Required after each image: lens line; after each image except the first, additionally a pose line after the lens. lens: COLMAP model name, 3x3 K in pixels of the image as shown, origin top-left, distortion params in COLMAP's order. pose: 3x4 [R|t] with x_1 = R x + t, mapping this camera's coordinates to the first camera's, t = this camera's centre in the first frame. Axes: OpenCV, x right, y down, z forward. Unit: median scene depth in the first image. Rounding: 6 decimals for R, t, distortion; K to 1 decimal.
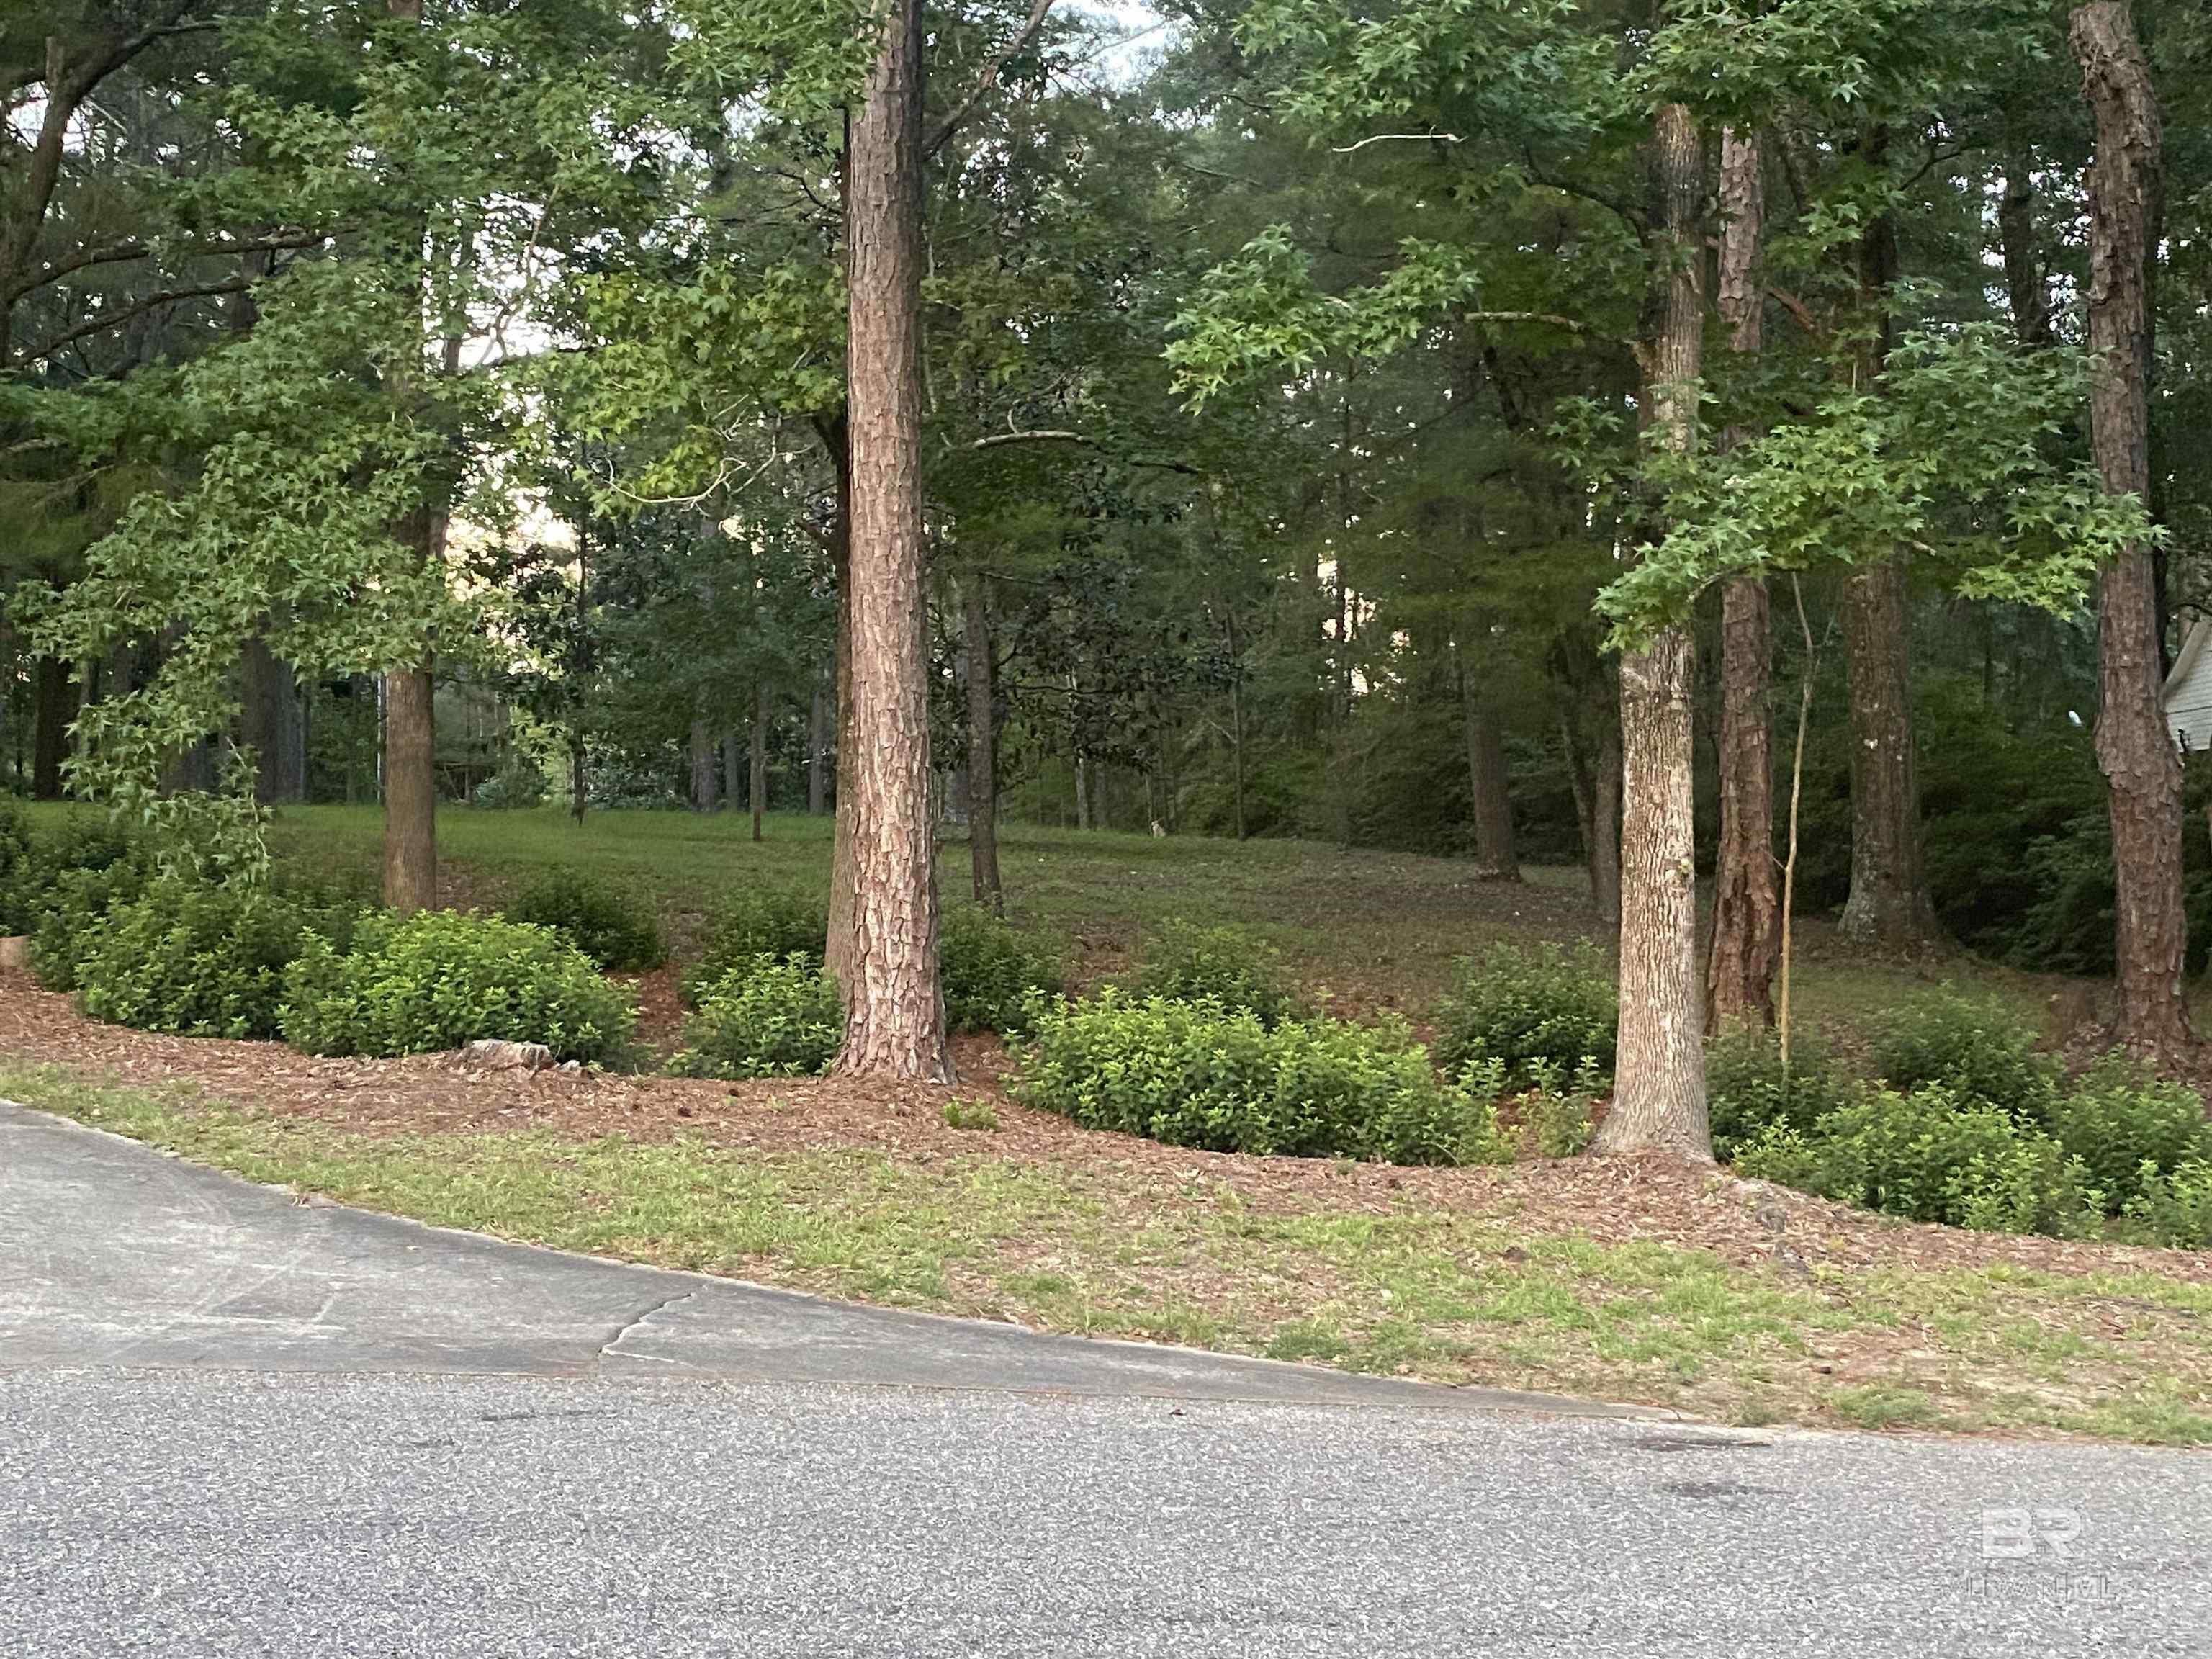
lens RADIAL K [[2763.0, 0, 1104.3], [0, 2763.0, 833.4], [0, 0, 1]] dist [-0.006015, 0.000000]
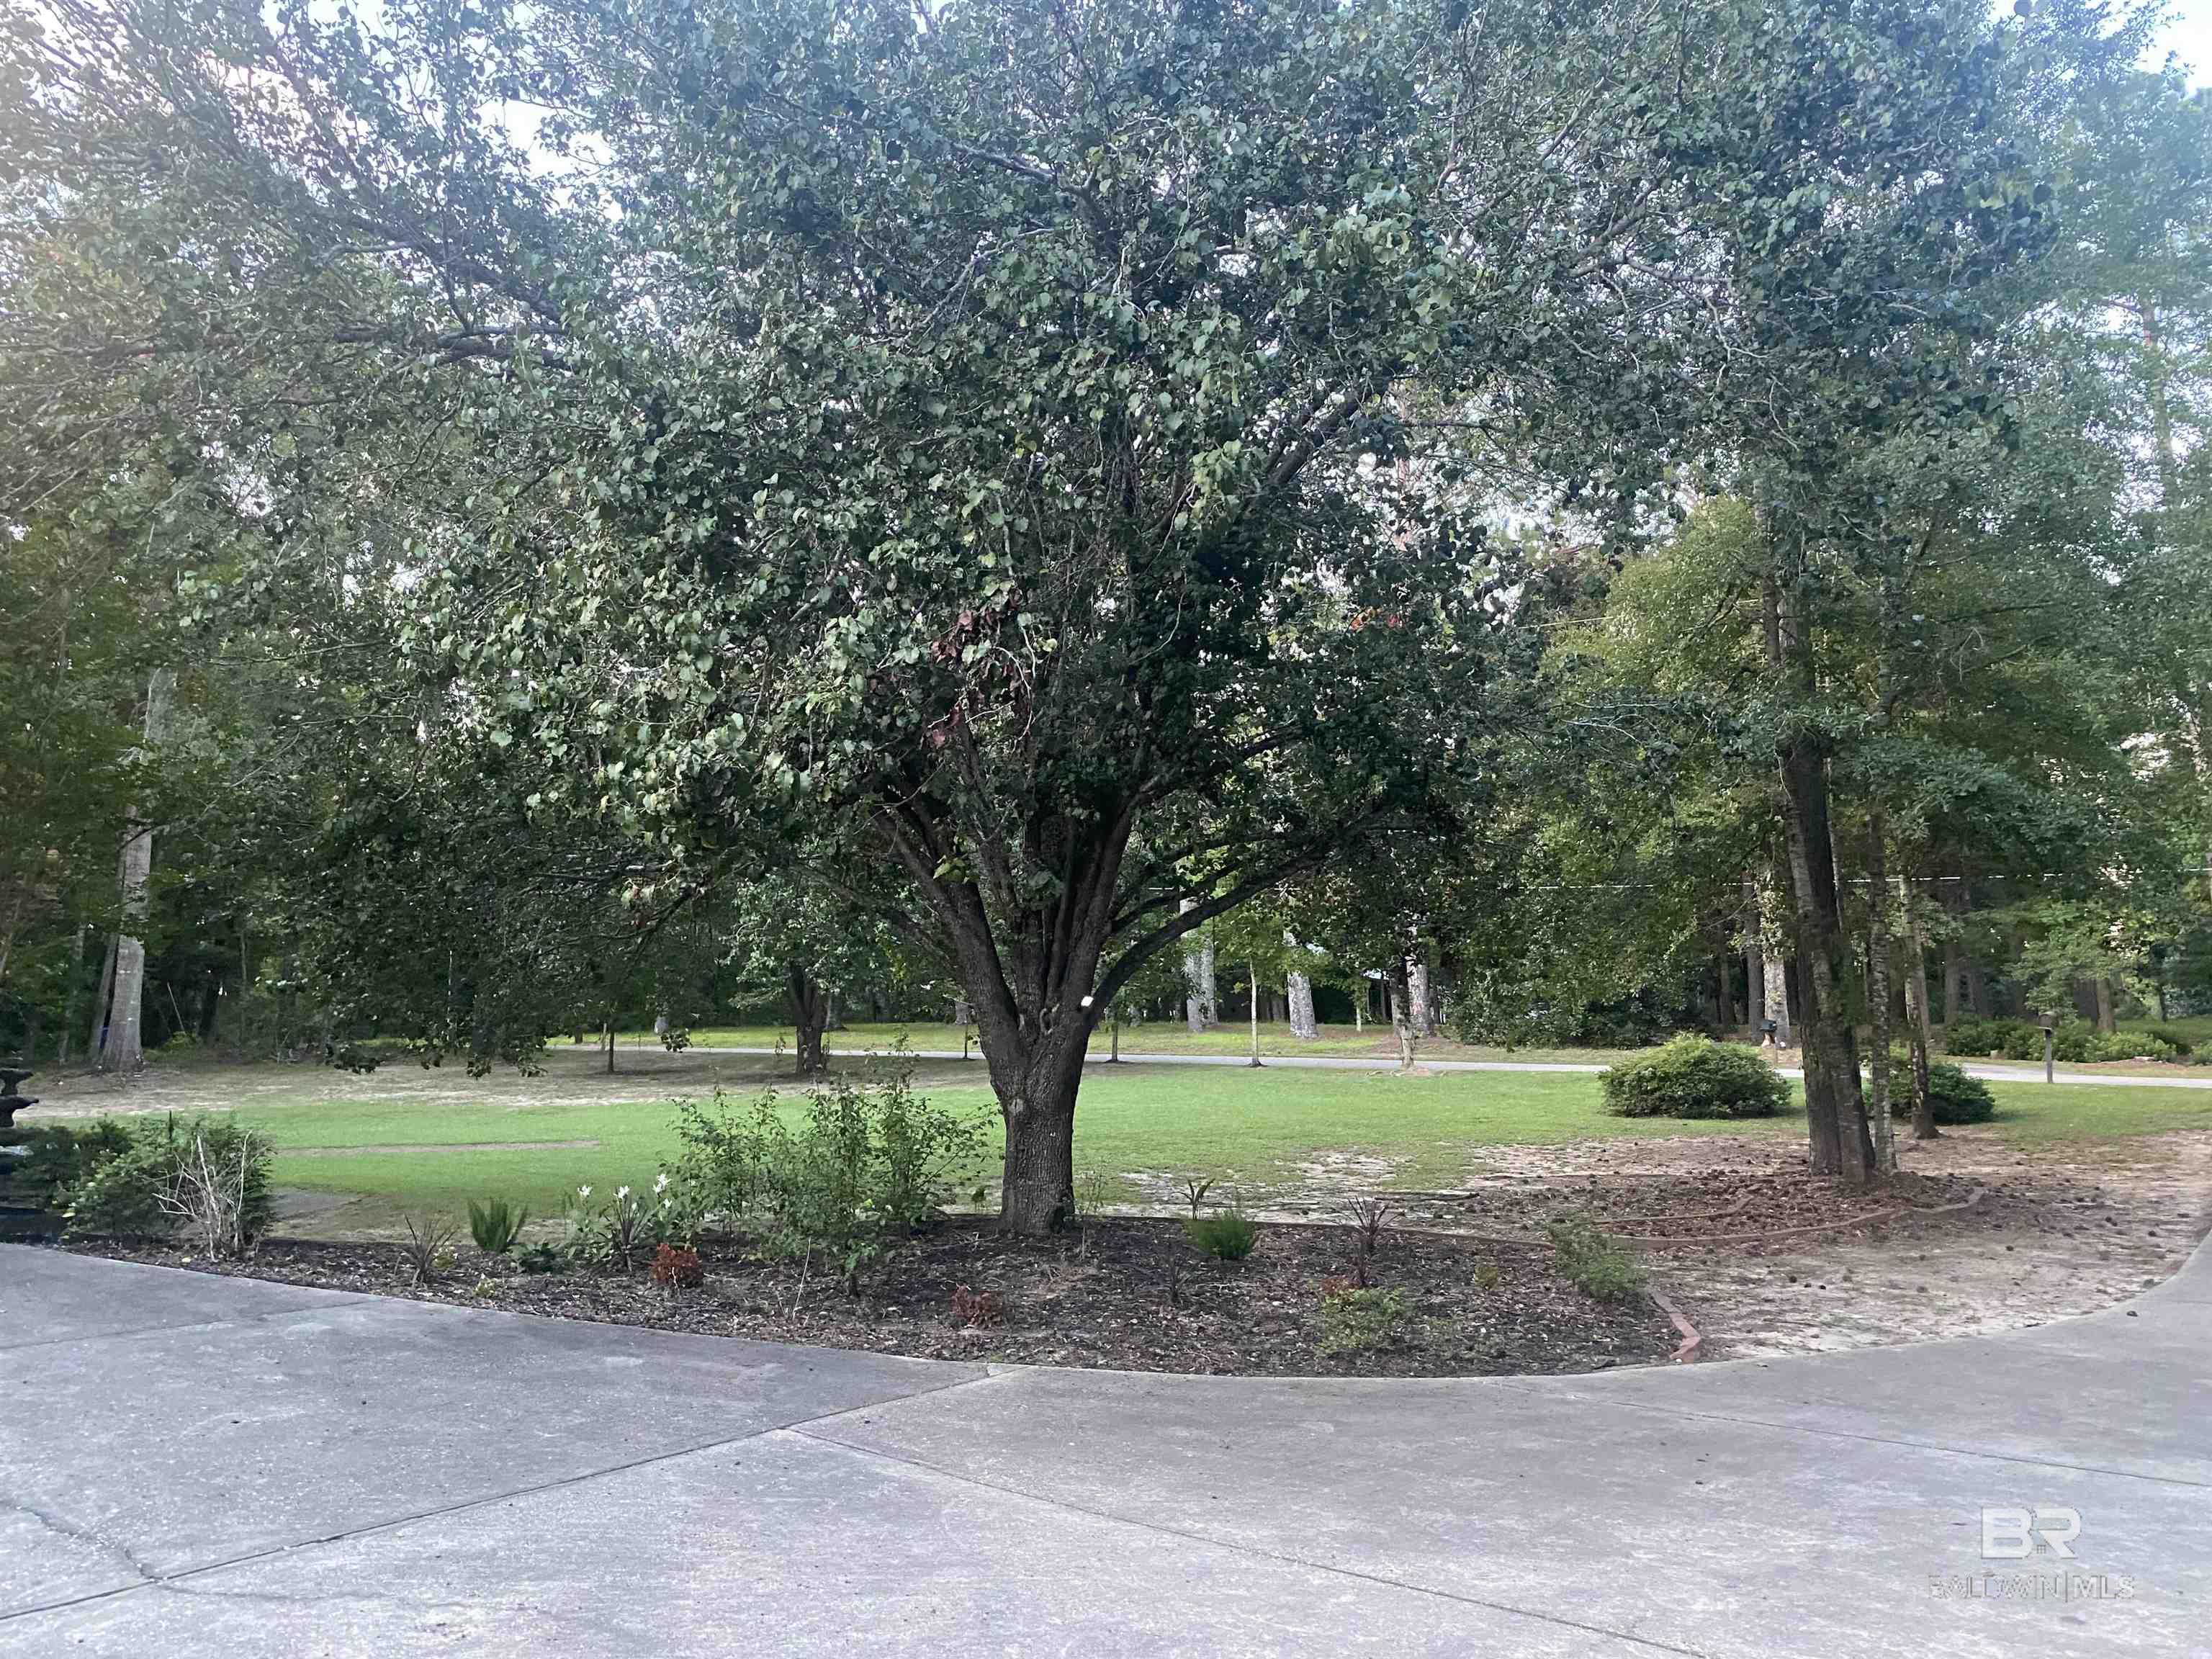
lens RADIAL K [[1654.8, 0, 1104.1], [0, 1654.8, 829.1], [0, 0, 1]] dist [0.035404, -0.038963]
pose [[0.727607, -0.117165, -0.675914, 0.100685], [0.023584, 0.988996, -0.146048, 0.013931], [0.685588, 0.090325, 0.722364, -0.501886]]
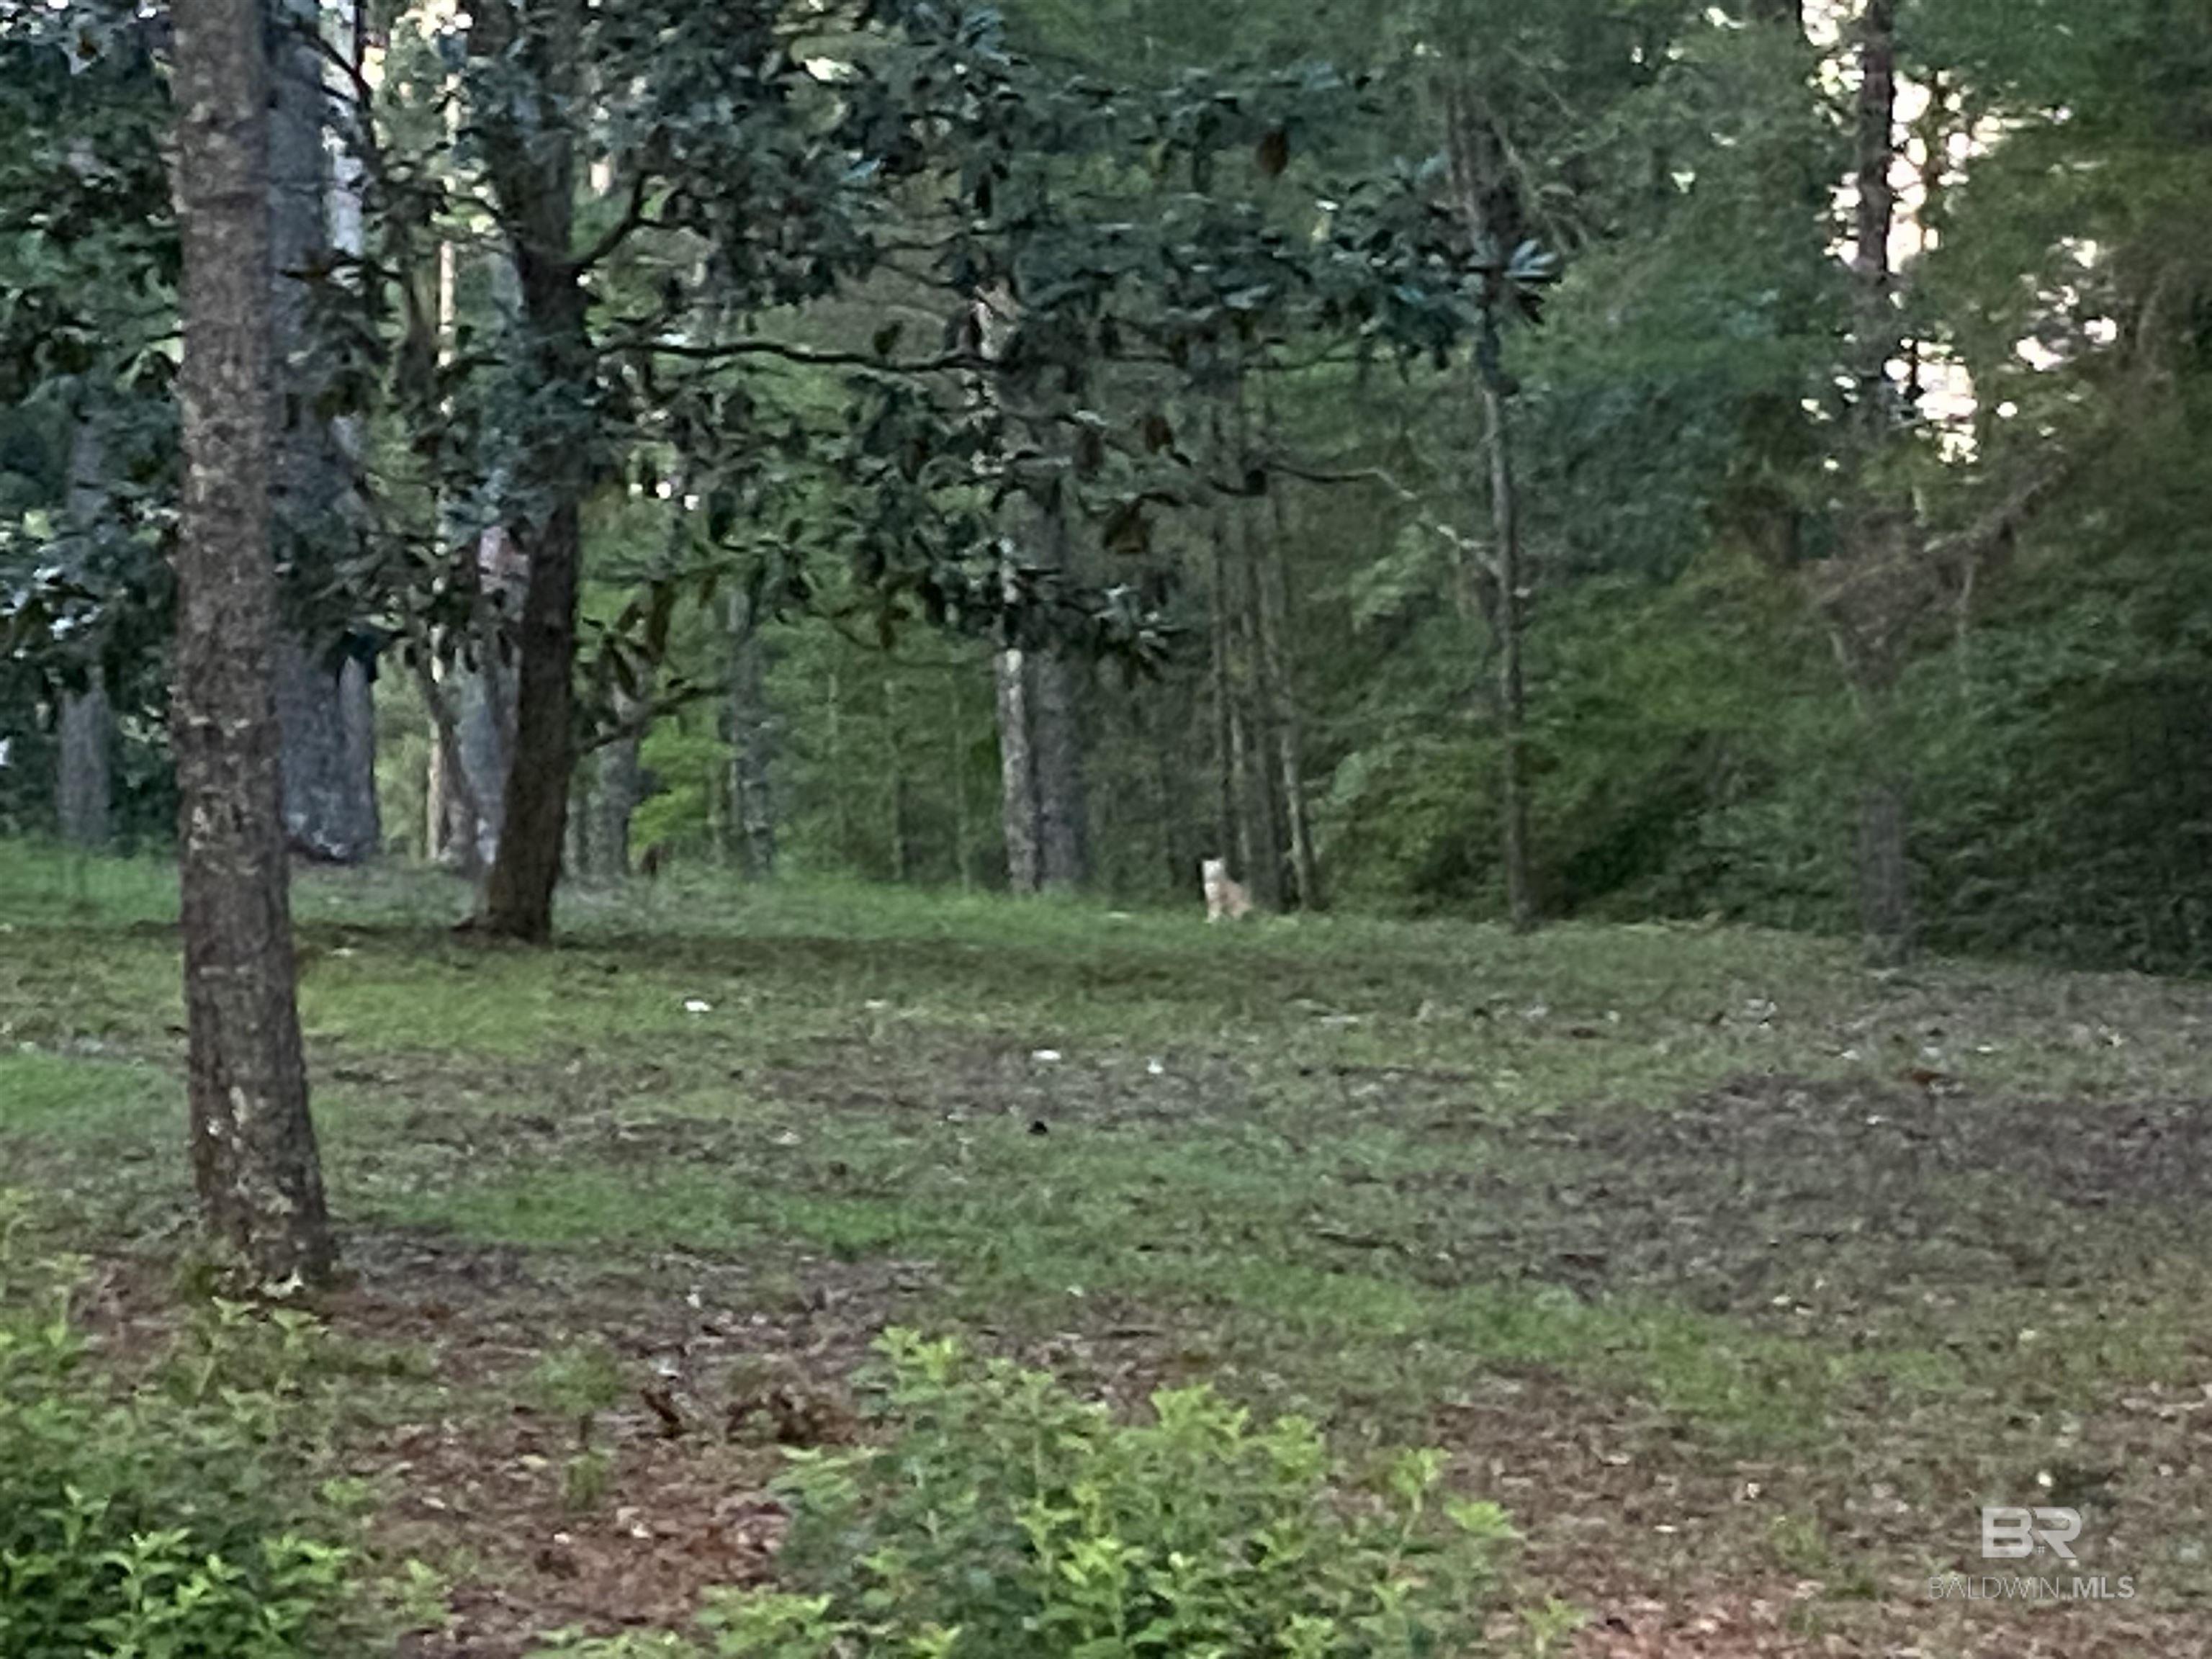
lens RADIAL K [[8654.4, 0, 1105.8], [0, 8654.4, 830.6], [0, 0, 1]] dist [-0.556276, 0.000000]
pose [[0.999971, -0.004463, -0.006135, 0.016098], [0.004403, 0.999942, -0.009808, 0.001023], [0.006178, 0.009780, 0.999933, 0.169725]]
